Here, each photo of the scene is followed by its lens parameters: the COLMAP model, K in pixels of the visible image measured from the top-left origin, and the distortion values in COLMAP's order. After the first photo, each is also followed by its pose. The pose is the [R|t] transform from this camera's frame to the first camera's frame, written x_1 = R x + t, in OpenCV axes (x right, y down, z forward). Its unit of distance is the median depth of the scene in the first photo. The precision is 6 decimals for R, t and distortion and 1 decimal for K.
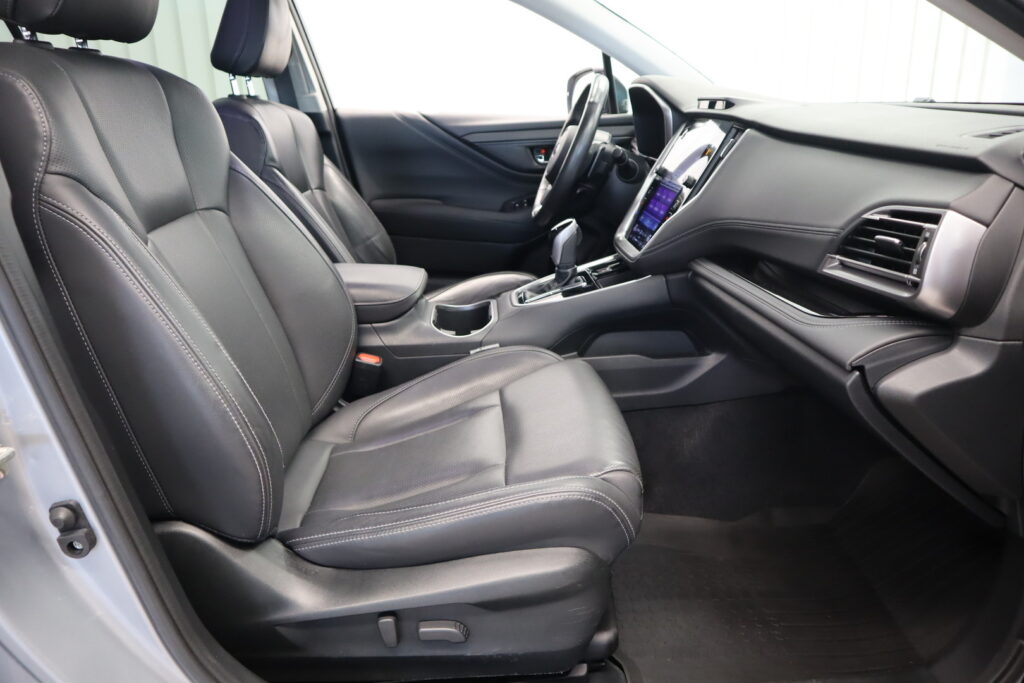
lens RADIAL K [[715.4, 0, 513.9], [0, 715.4, 346.5], [0, 0, 1]] dist [-0.141903, 0.112802]
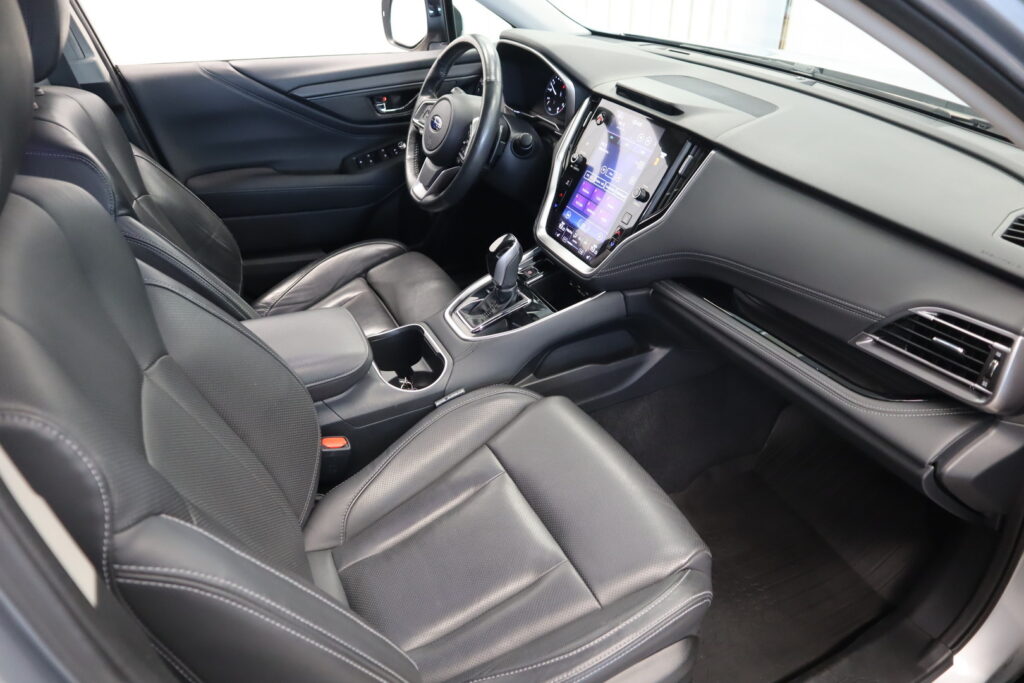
lens RADIAL K [[715.4, 0, 513.9], [0, 715.4, 346.5], [0, 0, 1]] dist [-0.141903, 0.112802]
pose [[0.917370, -0.206368, 0.340360, -0.266743], [0.120584, 0.959004, 0.256457, -0.288050], [-0.379331, -0.194224, 0.904646, 0.142521]]
